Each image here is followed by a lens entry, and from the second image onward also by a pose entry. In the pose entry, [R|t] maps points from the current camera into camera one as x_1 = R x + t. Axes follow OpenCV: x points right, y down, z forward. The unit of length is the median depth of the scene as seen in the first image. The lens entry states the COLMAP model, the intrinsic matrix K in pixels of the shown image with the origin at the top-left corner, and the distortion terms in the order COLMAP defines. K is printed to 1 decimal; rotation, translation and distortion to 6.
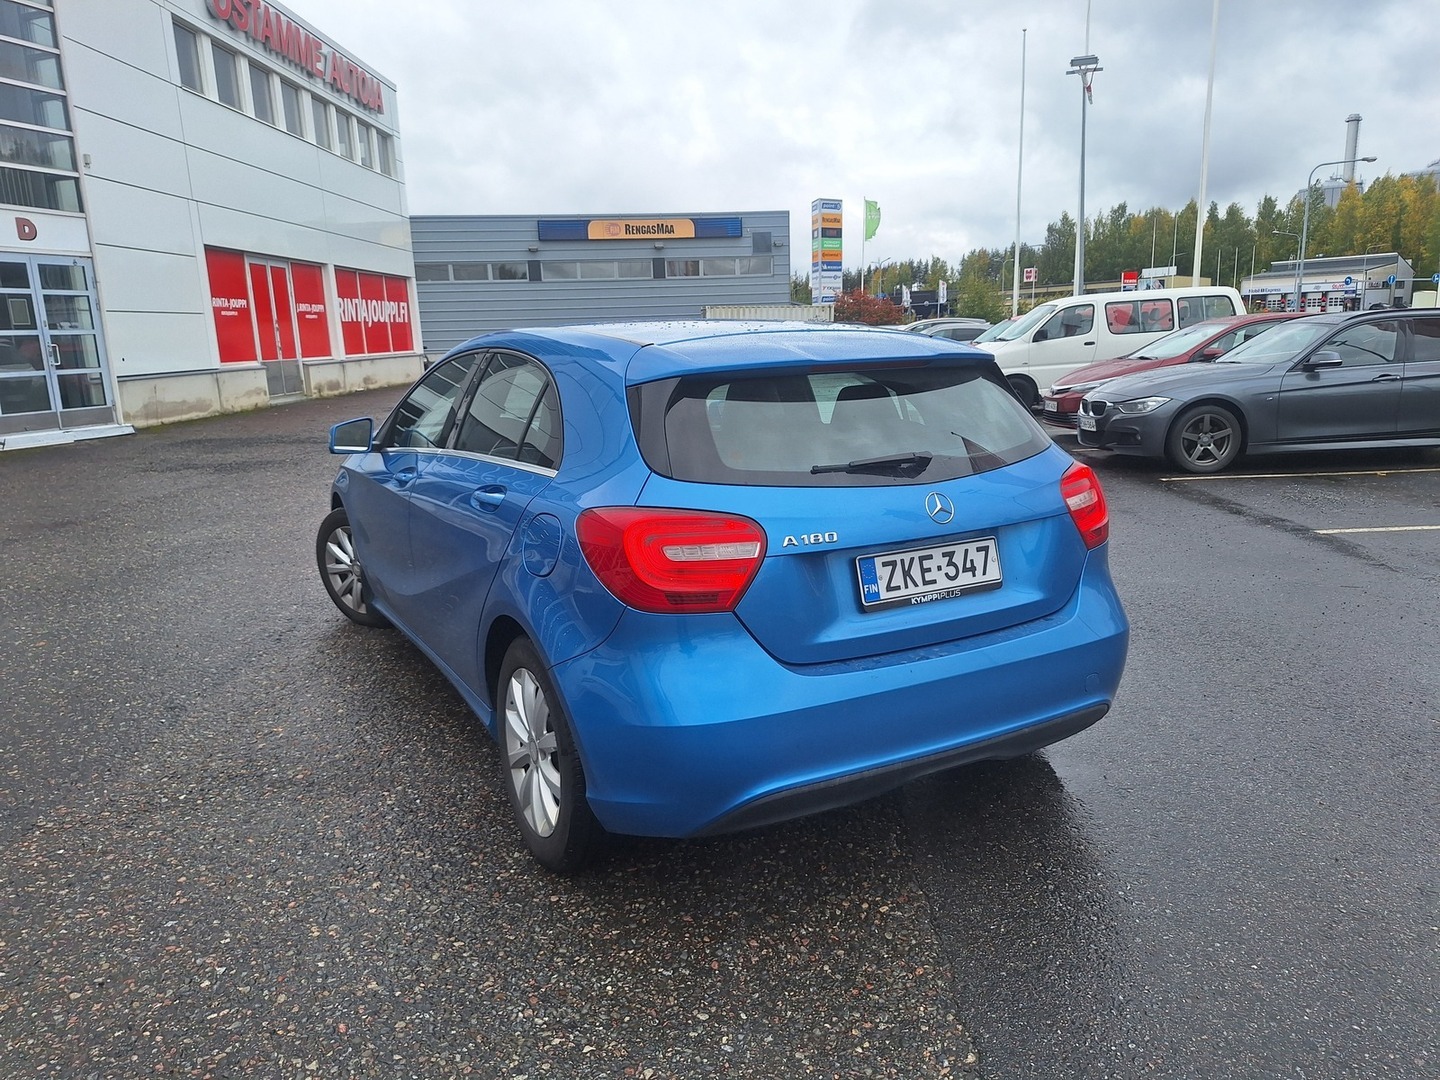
lens RADIAL K [[1025.2, 0, 705.1], [0, 1025.2, 541.8], [0, 0, 1]] dist [0.068653, -0.068004]
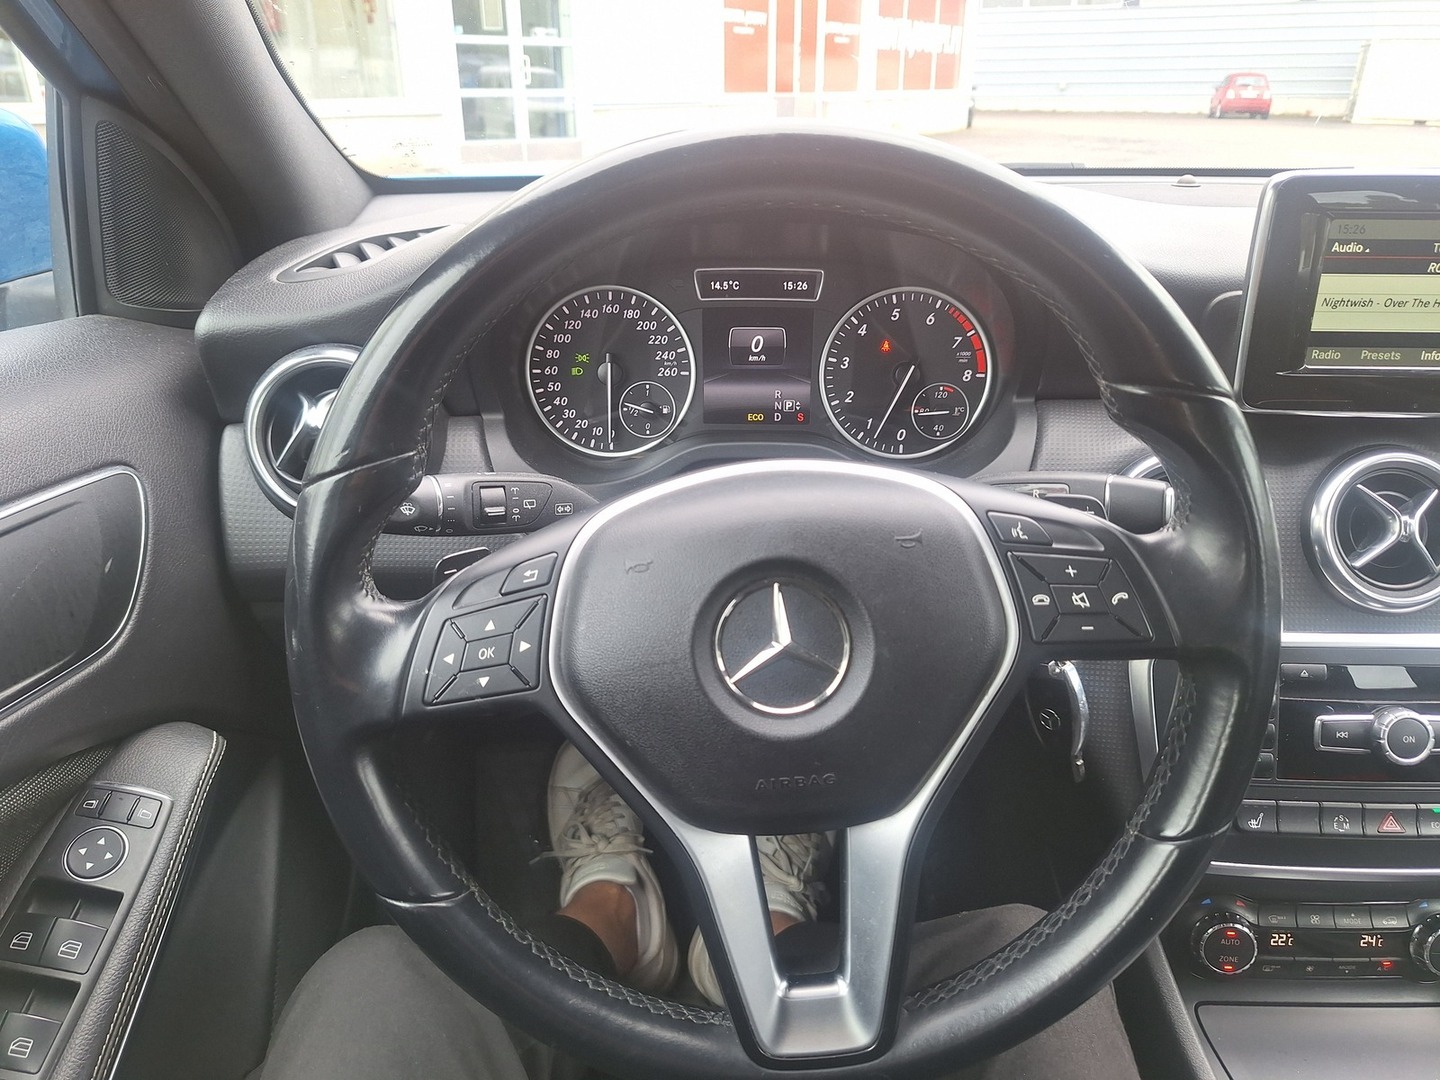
lens RADIAL K [[1025.2, 0, 711.2], [0, 1025.2, 548.4], [0, 0, 1]] dist [0.068653, -0.068004]
pose [[0.876155, 0.226247, -0.425635, -0.018566], [-0.126682, 0.960042, 0.249540, -0.015655], [0.465085, -0.164716, 0.869807, 0.121122]]
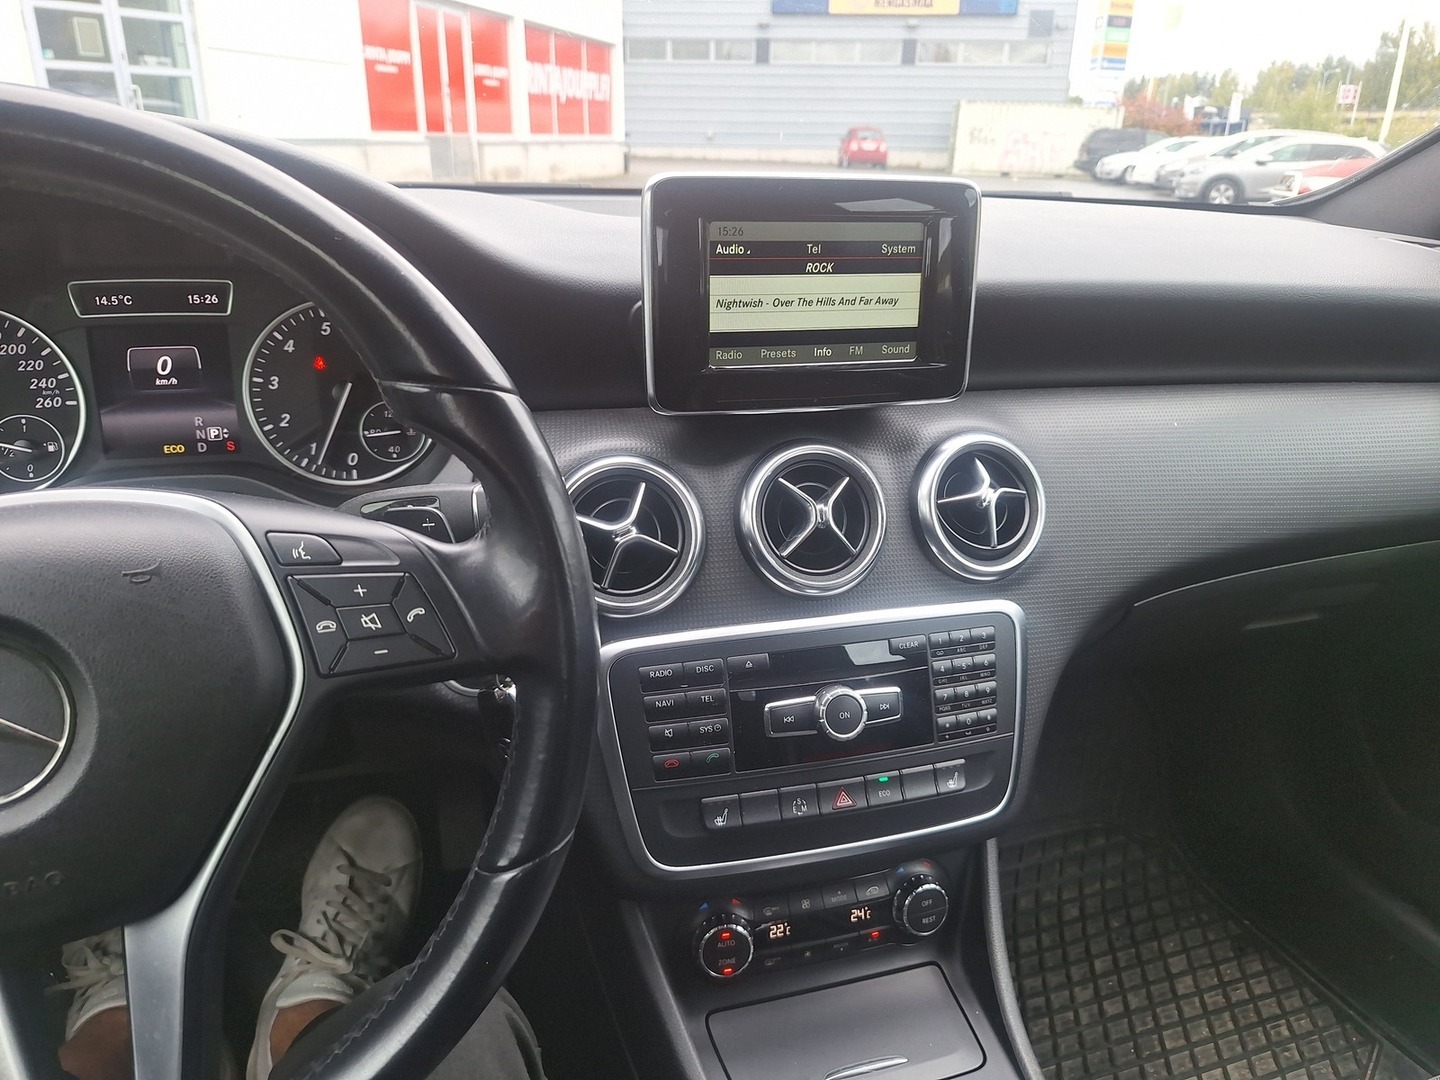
lens RADIAL K [[1025.2, 0, 712.2], [0, 1025.2, 540.1], [0, 0, 1]] dist [0.068653, -0.068004]
pose [[0.978009, 0.123124, -0.168342, -0.014450], [-0.092929, 0.979856, 0.176769, -0.015685], [0.186715, -0.157237, 0.969749, 0.123967]]
